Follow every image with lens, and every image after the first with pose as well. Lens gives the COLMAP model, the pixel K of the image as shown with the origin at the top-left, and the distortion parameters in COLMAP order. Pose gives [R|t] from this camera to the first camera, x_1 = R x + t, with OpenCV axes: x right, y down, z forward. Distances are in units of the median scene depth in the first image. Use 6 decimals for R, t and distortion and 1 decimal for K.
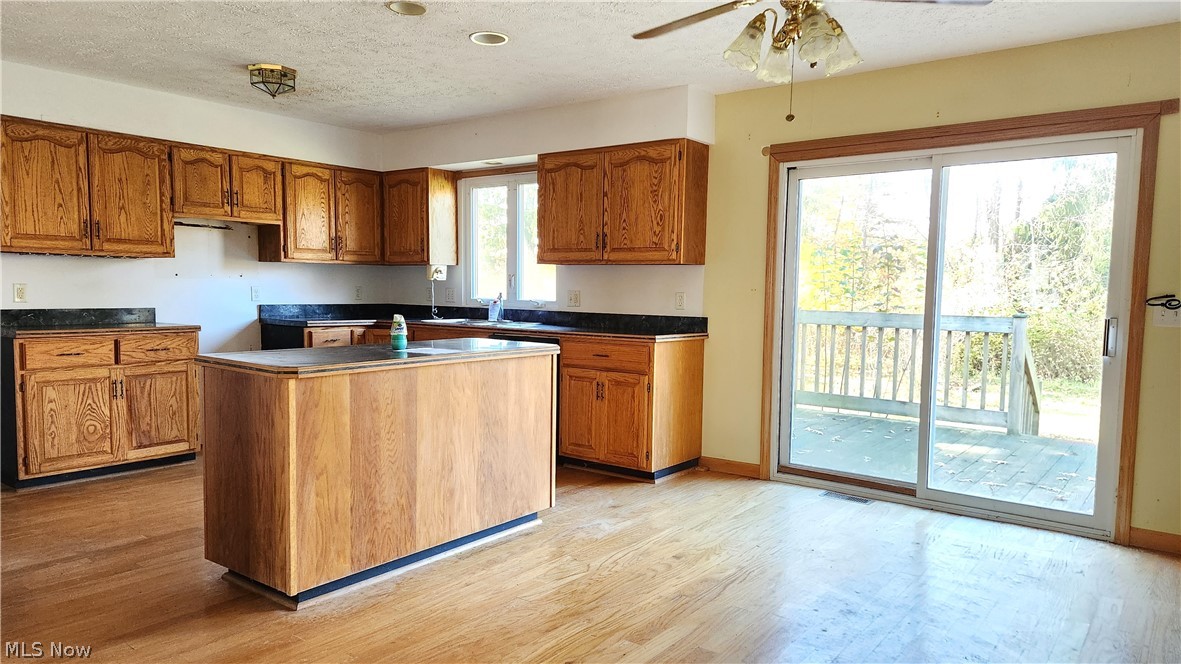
lens RADIAL K [[798.0, 0, 591.5], [0, 798.0, 344.6], [0, 0, 1]] dist [0.069666, -0.005639]
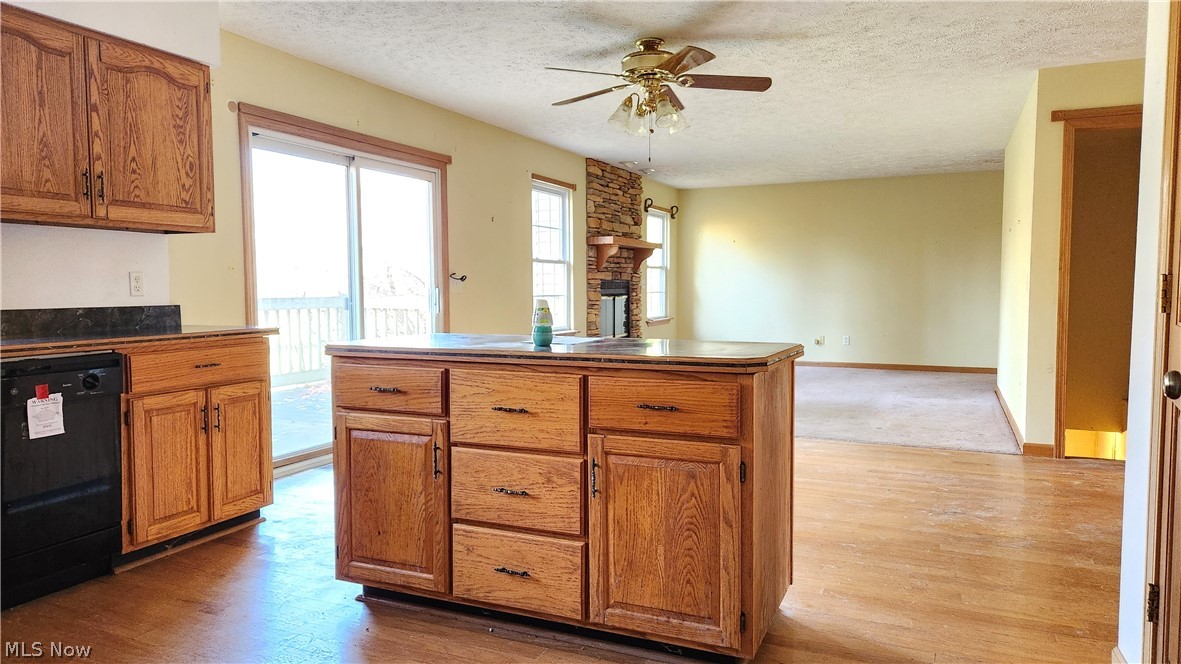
lens RADIAL K [[798.0, 0, 592.1], [0, 798.0, 327.2], [0, 0, 1]] dist [0.069666, -0.005639]
pose [[-0.226243, -0.065042, 0.971897, -0.700334], [0.074395, 0.993700, 0.083820, -0.049504], [-0.971226, 0.091268, -0.219979, 0.811736]]
